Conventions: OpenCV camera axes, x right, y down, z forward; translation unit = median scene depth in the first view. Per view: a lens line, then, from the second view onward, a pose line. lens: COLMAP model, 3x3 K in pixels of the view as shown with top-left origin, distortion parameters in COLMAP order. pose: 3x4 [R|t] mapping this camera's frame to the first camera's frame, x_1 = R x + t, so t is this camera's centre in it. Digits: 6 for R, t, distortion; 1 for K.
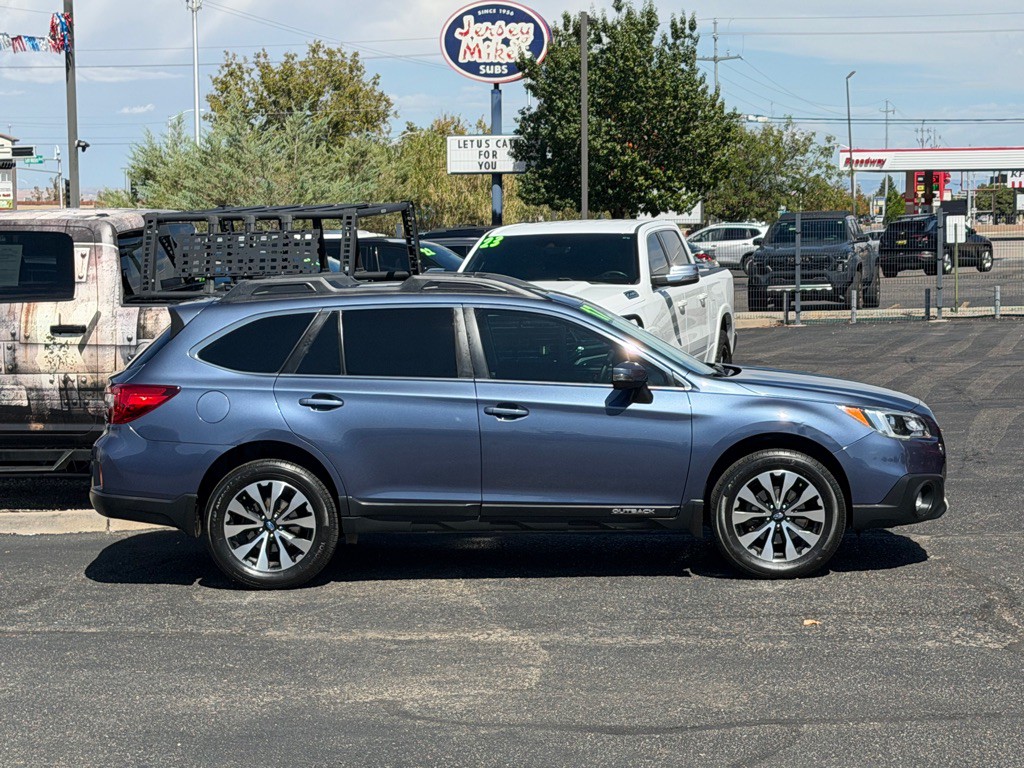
lens RADIAL K [[2289.2, 0, 507.6], [0, 2289.2, 369.9], [0, 0, 1]] dist [0.156302, 0.000000]
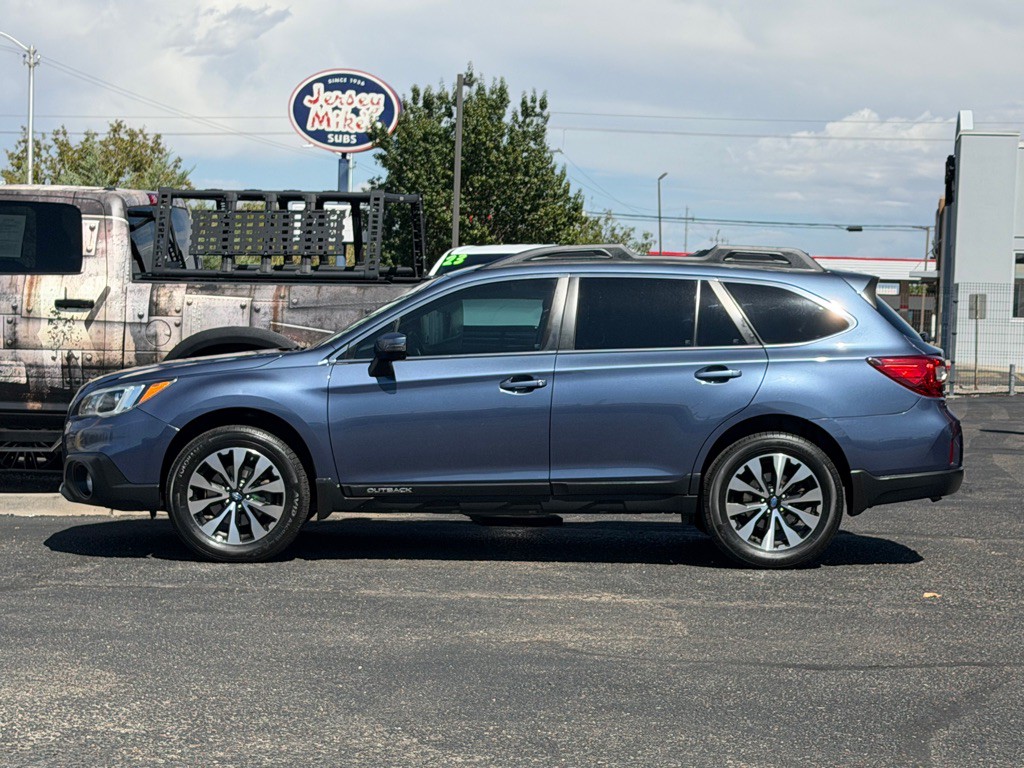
lens RADIAL K [[2289.2, 0, 506.6], [0, 2289.2, 409.4], [0, 0, 1]] dist [0.156302, 0.000000]
pose [[0.994837, 0.035671, 0.095008, -0.102040], [-0.033120, 0.999051, -0.028290, 0.047363], [-0.095927, 0.024998, 0.995074, 0.033142]]
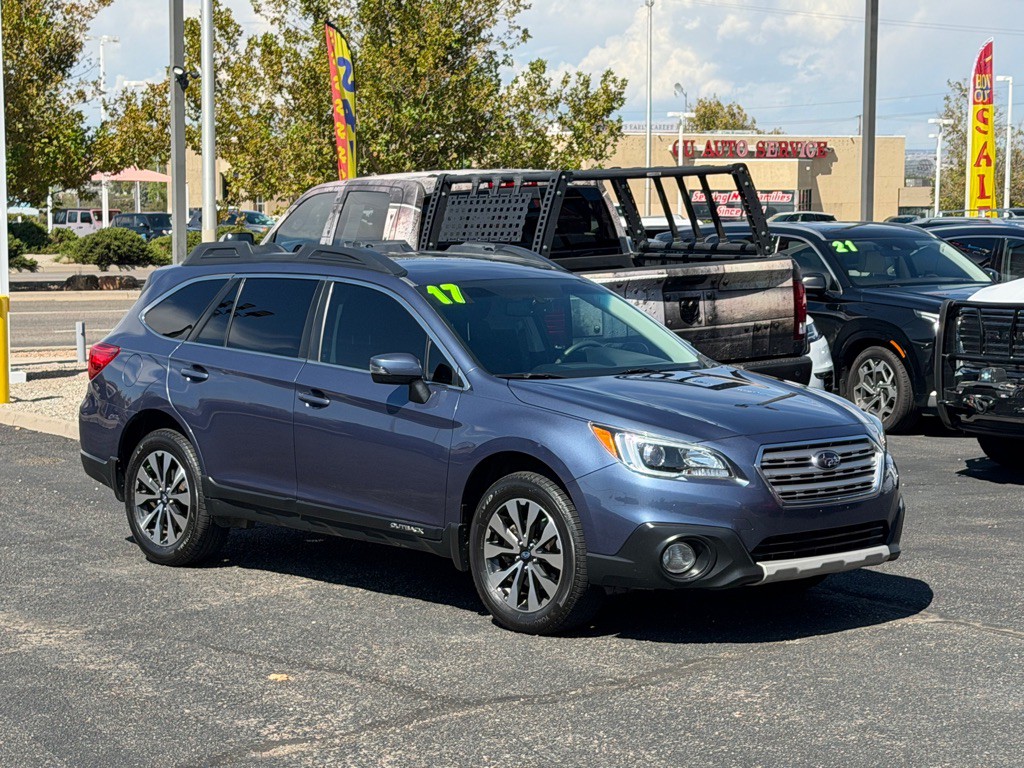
lens RADIAL K [[2289.2, 0, 530.2], [0, 2289.2, 395.5], [0, 0, 1]] dist [0.156302, 0.000000]
pose [[0.708230, 0.079959, -0.701440, 0.556236], [-0.060624, 0.996784, 0.052415, -0.028433], [0.703374, 0.005402, 0.710799, 0.348491]]
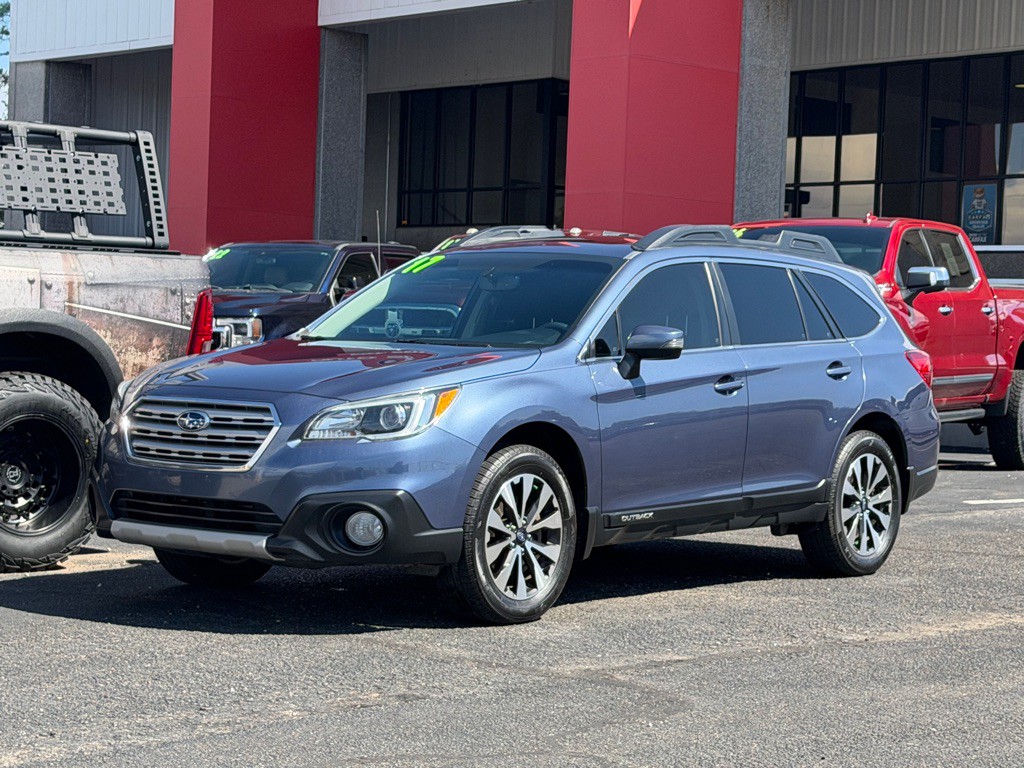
lens RADIAL K [[2289.2, 0, 511.6], [0, 2289.2, 387.7], [0, 0, 1]] dist [0.156302, 0.000000]
pose [[0.542314, 0.018509, 0.839972, -0.622460], [0.016227, 0.999340, -0.032498, 0.038346], [-0.840019, 0.031254, 0.541655, 0.492430]]
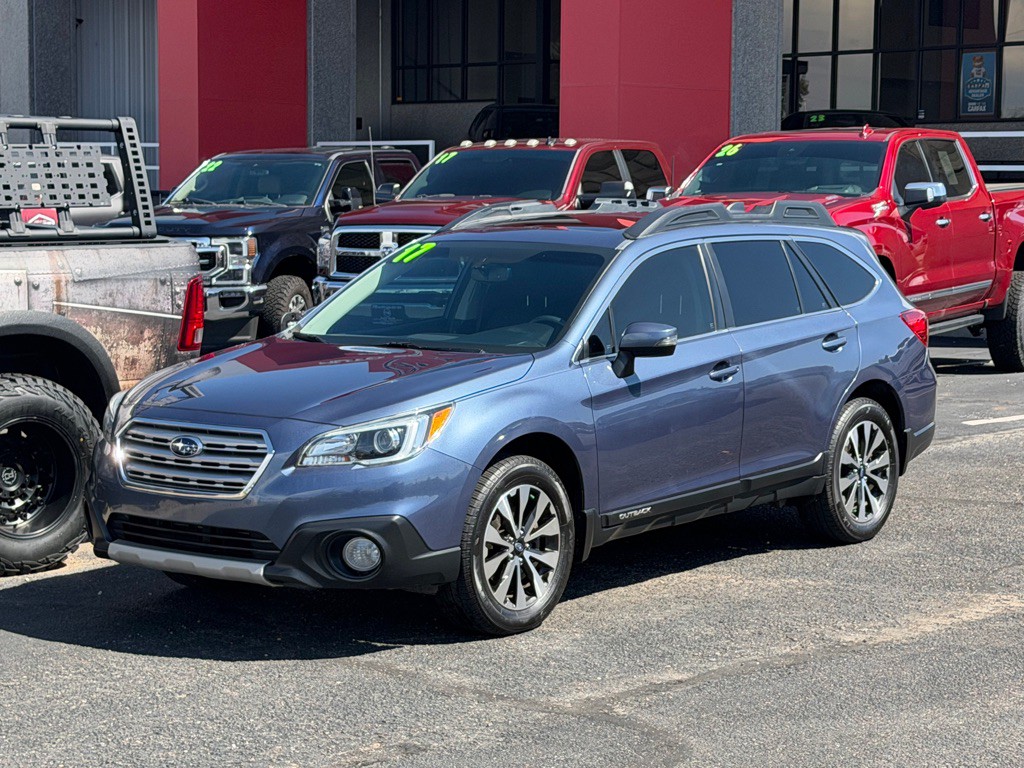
lens RADIAL K [[2289.2, 0, 540.1], [0, 2289.2, 399.9], [0, 0, 1]] dist [0.156302, 0.000000]
pose [[0.533352, -0.061128, 0.843682, -0.618078], [0.044925, 0.998025, 0.043910, -0.006682], [-0.844700, 0.014483, 0.535044, 0.489860]]
